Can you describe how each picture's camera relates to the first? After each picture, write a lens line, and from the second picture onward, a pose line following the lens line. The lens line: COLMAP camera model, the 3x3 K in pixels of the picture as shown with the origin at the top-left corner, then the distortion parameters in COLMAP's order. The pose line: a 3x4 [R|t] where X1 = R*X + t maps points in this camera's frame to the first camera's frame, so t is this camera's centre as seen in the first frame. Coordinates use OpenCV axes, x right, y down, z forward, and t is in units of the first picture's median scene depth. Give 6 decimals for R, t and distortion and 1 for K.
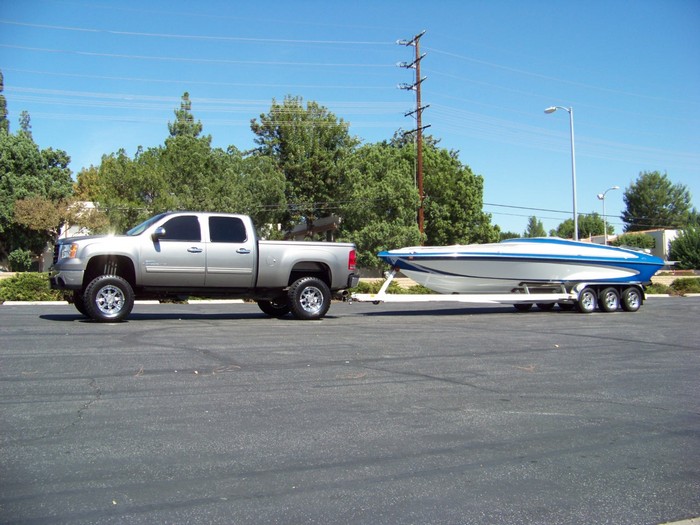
lens RADIAL K [[733.3, 0, 347.6], [0, 733.3, 250.0], [0, 0, 1]] dist [-0.250041, 0.315534]
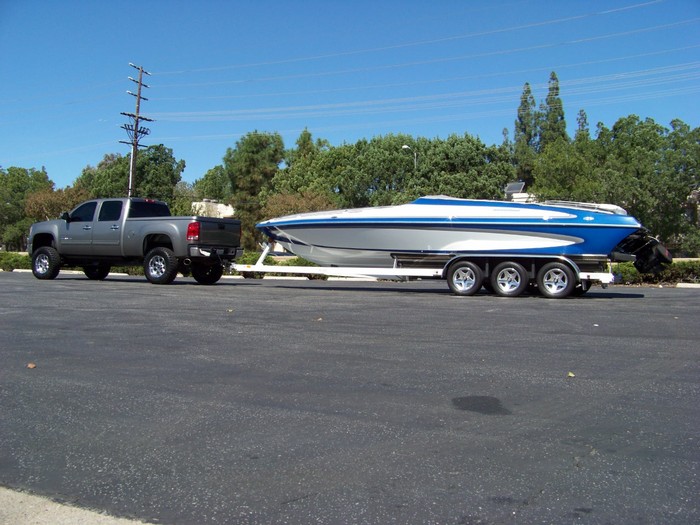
lens RADIAL K [[733.3, 0, 347.6], [0, 733.3, 250.0], [0, 0, 1]] dist [-0.250041, 0.315534]
pose [[0.604327, -0.014427, -0.796606, 0.279178], [0.017399, 0.999837, -0.004908, 0.013966], [0.796547, -0.010894, 0.604479, 0.147141]]
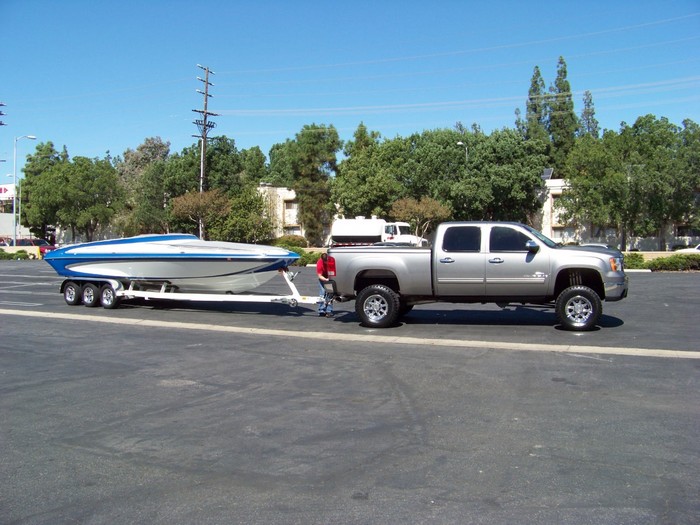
lens RADIAL K [[733.3, 0, 347.6], [0, 733.3, 250.0], [0, 0, 1]] dist [-0.250041, 0.315534]
pose [[0.624523, 0.014372, -0.780874, 0.336723], [0.040263, 0.997909, 0.050568, -0.022623], [0.779968, -0.063021, 0.622639, -0.055866]]
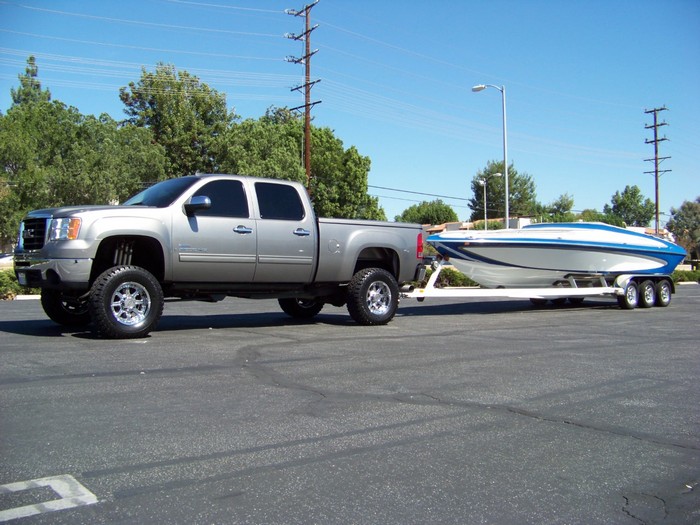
lens RADIAL K [[733.3, 0, 347.6], [0, 733.3, 250.0], [0, 0, 1]] dist [-0.250041, 0.315534]
pose [[0.972813, 0.010449, 0.231355, -0.068041], [-0.015546, 0.999675, 0.020218, 0.000950], [-0.231068, -0.023265, 0.972659, 0.073938]]
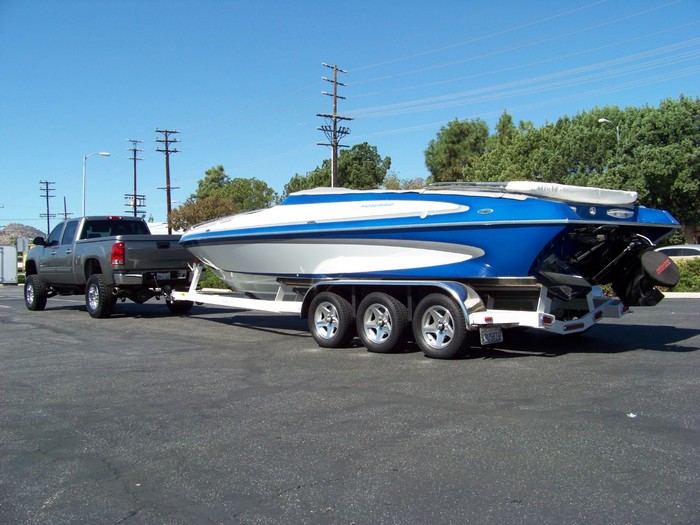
lens RADIAL K [[733.3, 0, 347.6], [0, 733.3, 250.0], [0, 0, 1]] dist [-0.250041, 0.315534]
pose [[0.259735, -0.029796, -0.965220, 0.257213], [0.069397, 0.997516, -0.012119, 0.010649], [0.963183, -0.063835, 0.261157, 0.290143]]
